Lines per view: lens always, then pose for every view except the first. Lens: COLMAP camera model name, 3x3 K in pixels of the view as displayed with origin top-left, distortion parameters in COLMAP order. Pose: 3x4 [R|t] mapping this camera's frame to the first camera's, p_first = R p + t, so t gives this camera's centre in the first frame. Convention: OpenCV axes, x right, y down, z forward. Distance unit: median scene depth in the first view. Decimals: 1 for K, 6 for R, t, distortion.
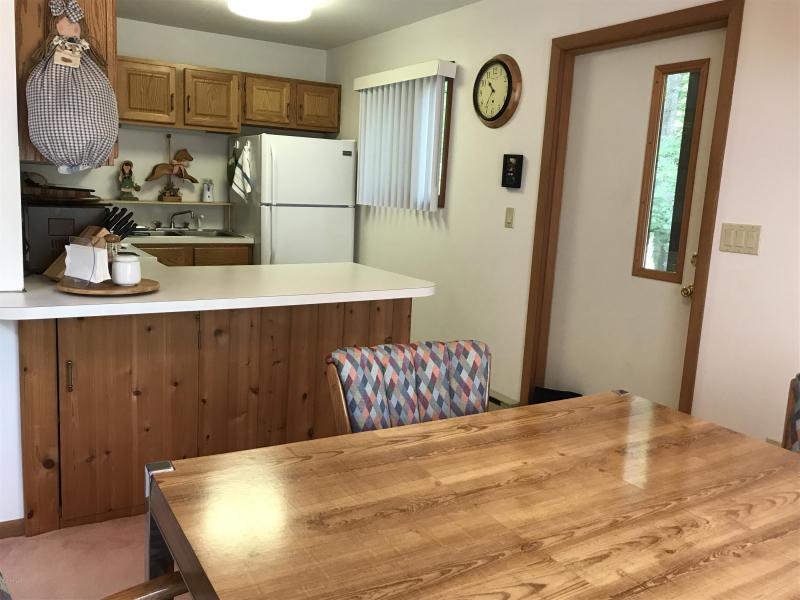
lens RADIAL K [[687.6, 0, 403.6], [0, 687.6, 301.4], [0, 0, 1]] dist [0.030878, -0.015130]
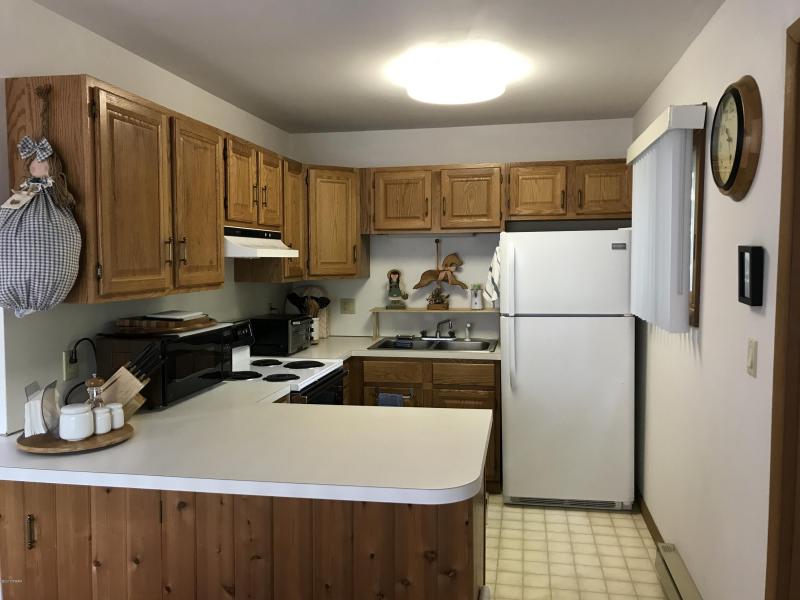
lens RADIAL K [[660.4, 0, 396.9], [0, 660.4, 300.5], [0, 0, 1]] dist [0.052083, -0.057294]
pose [[0.730278, -0.006472, -0.683119, 0.243428], [-0.071578, 0.993726, -0.085934, -0.078750], [0.679389, 0.111652, 0.725234, 0.323885]]
